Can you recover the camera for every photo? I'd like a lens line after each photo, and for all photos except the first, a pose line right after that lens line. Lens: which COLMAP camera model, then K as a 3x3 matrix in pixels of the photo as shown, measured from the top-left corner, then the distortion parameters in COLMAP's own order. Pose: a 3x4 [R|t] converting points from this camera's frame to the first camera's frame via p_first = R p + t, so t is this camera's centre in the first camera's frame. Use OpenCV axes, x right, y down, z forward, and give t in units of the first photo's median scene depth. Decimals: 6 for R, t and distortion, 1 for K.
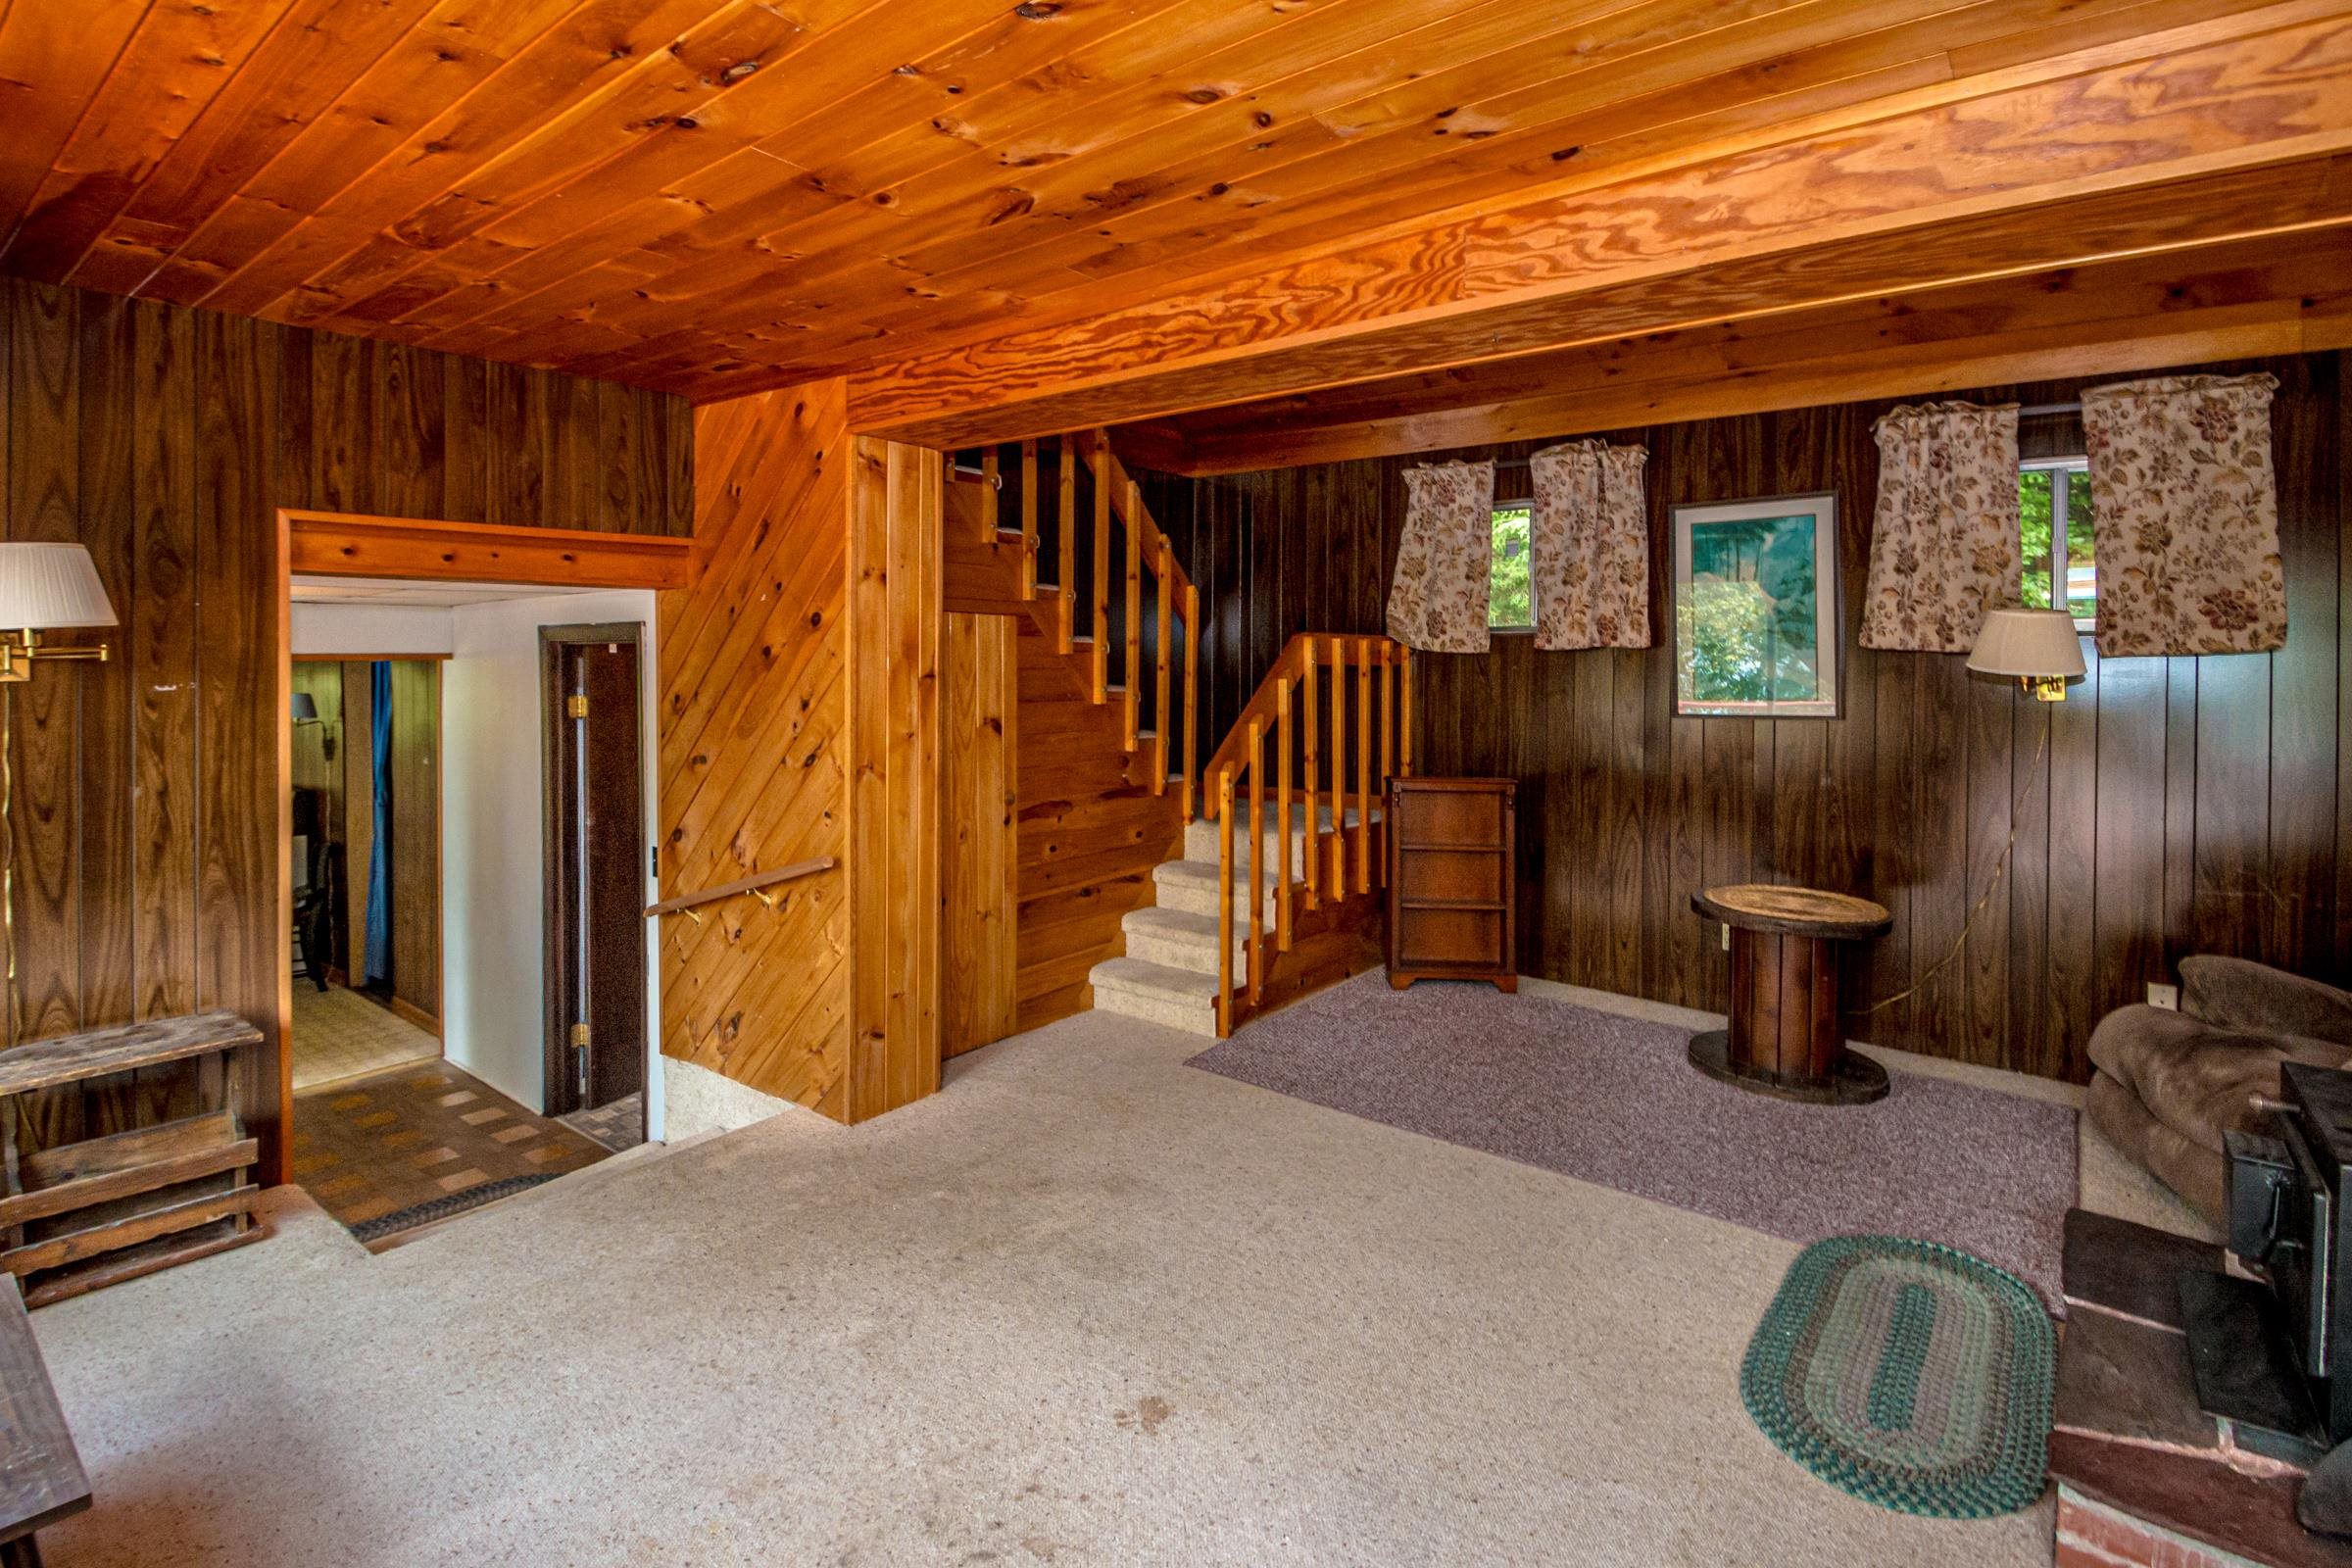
lens RADIAL K [[1155.1, 0, 1164.3], [0, 1155.1, 760.0], [0, 0, 1]] dist [-0.007814, -0.007640]
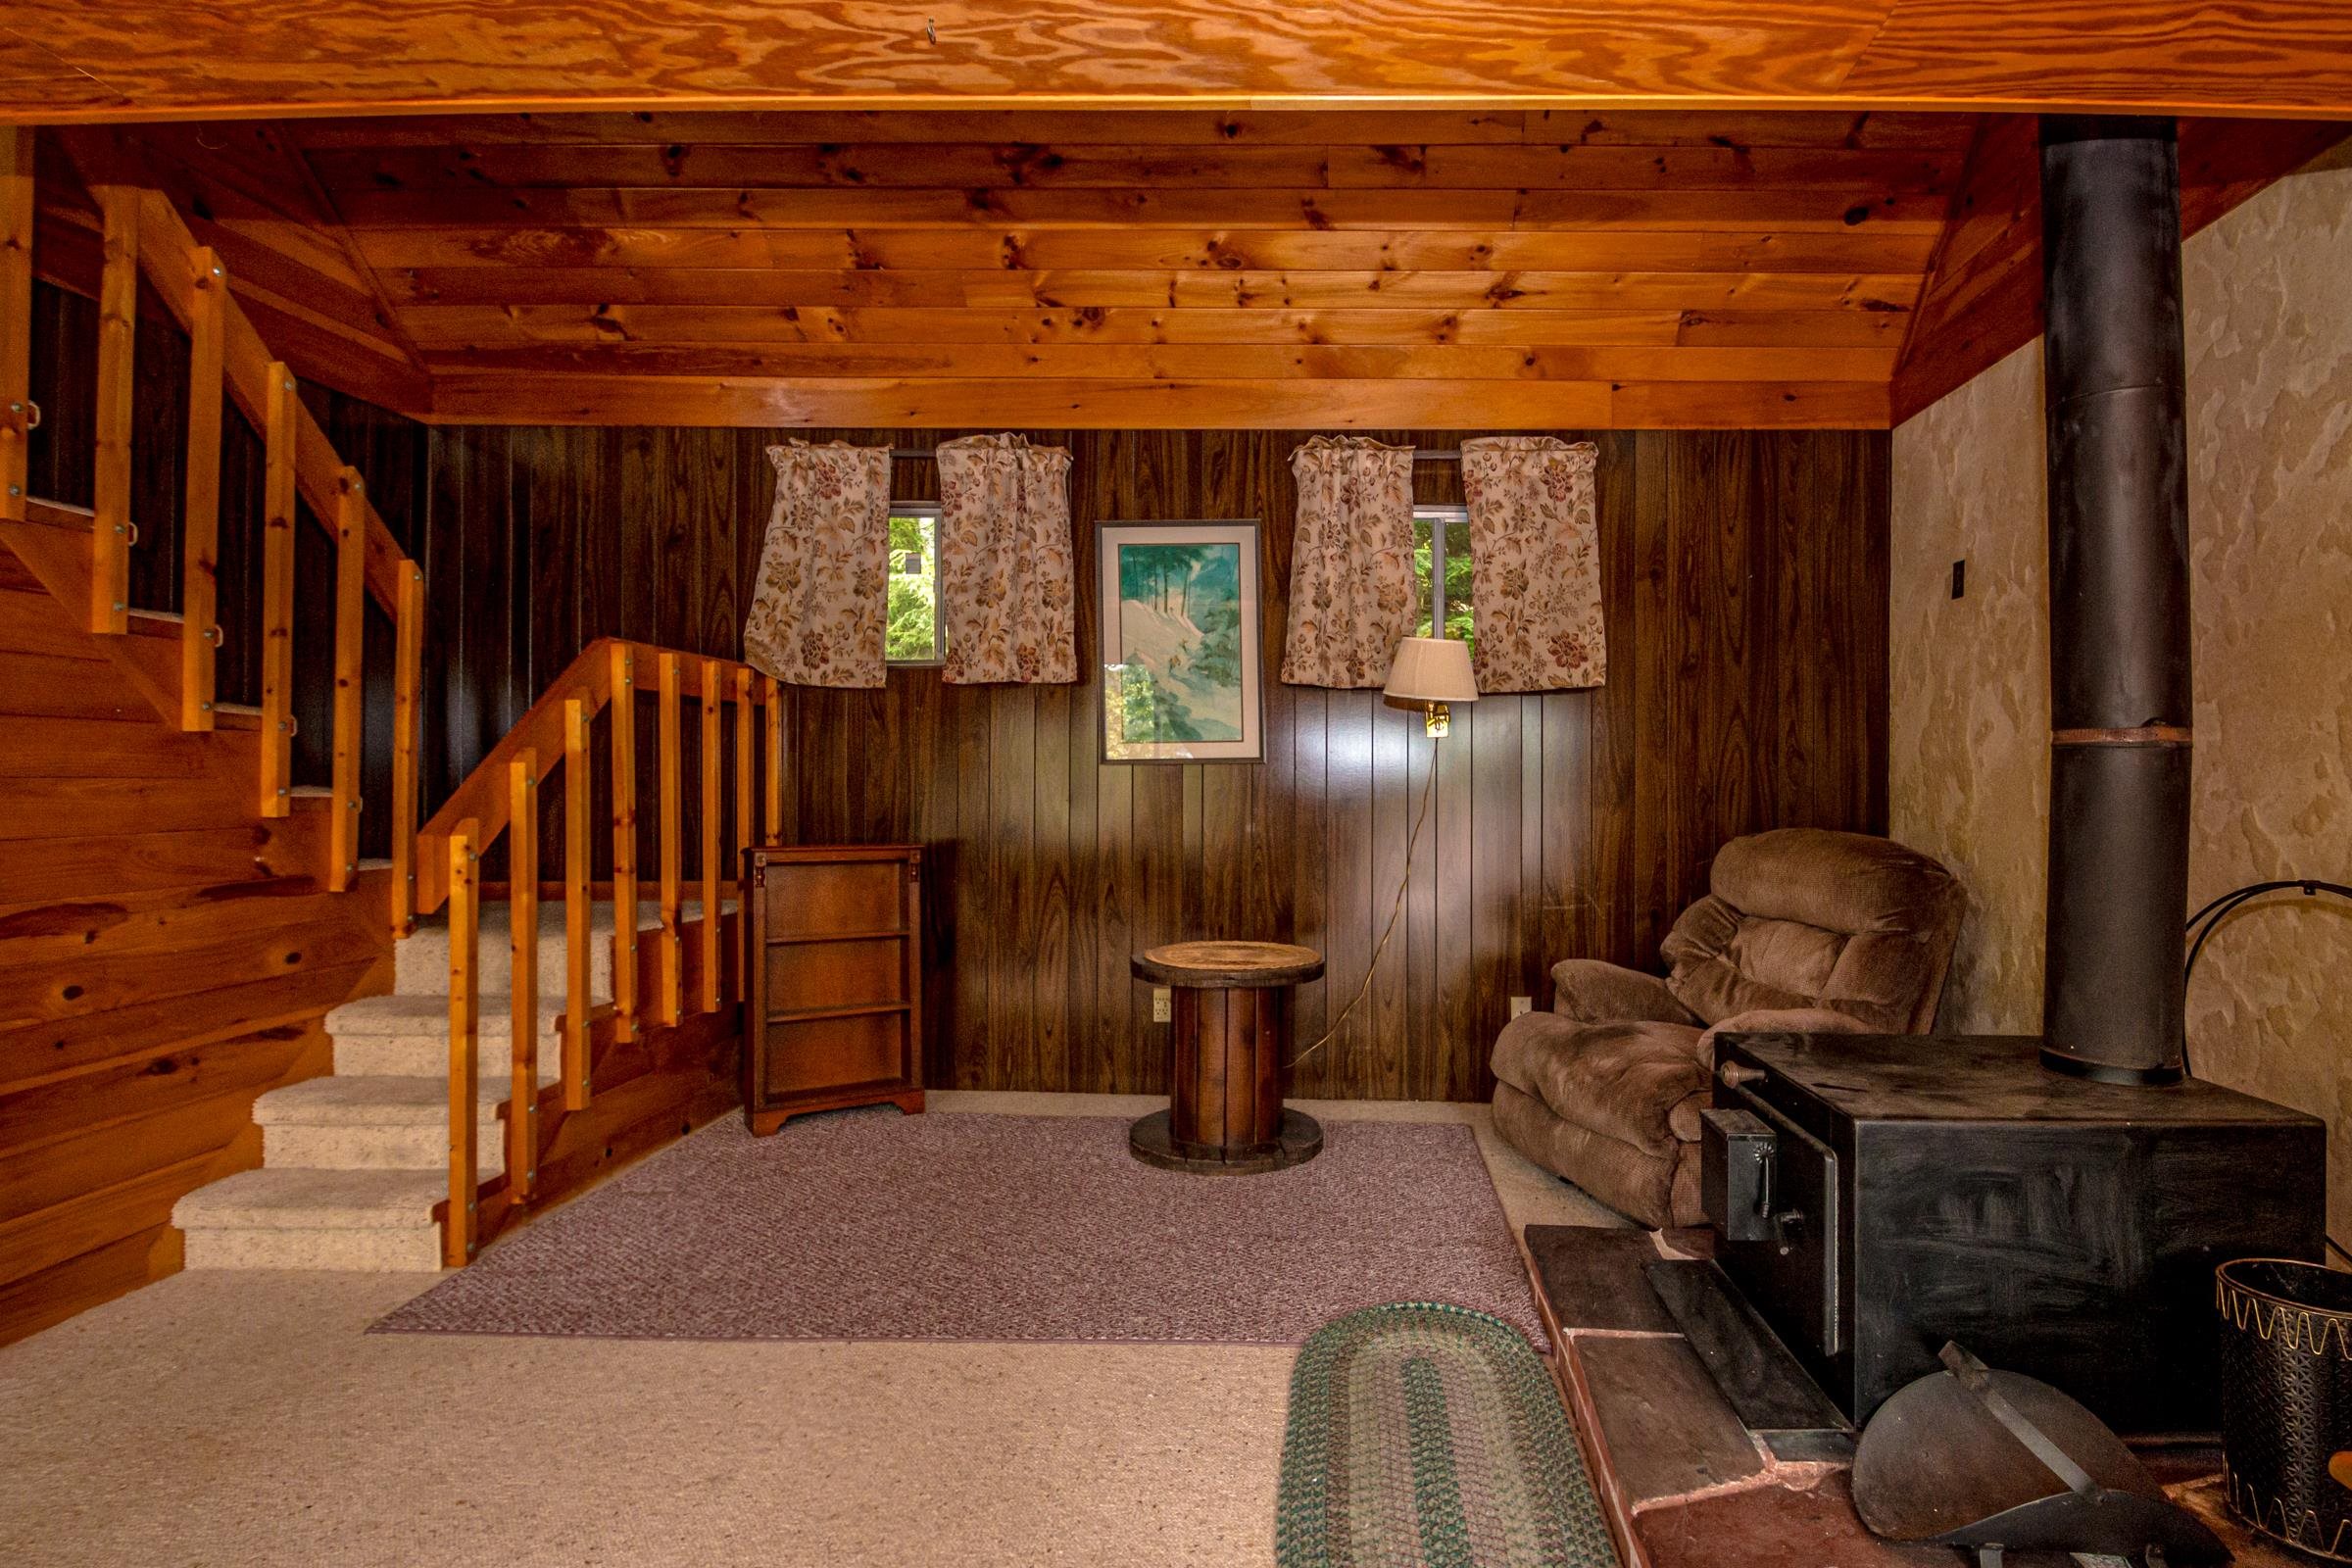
lens RADIAL K [[1072.3, 0, 1319.4], [0, 1072.3, 774.2], [0, 0, 1]] dist [0.005002, -0.005319]
pose [[0.778707, 0.017258, 0.627150, 0.052258], [0.052500, 0.994323, -0.092549, 0.059546], [-0.625187, 0.104994, 0.773380, 0.257681]]
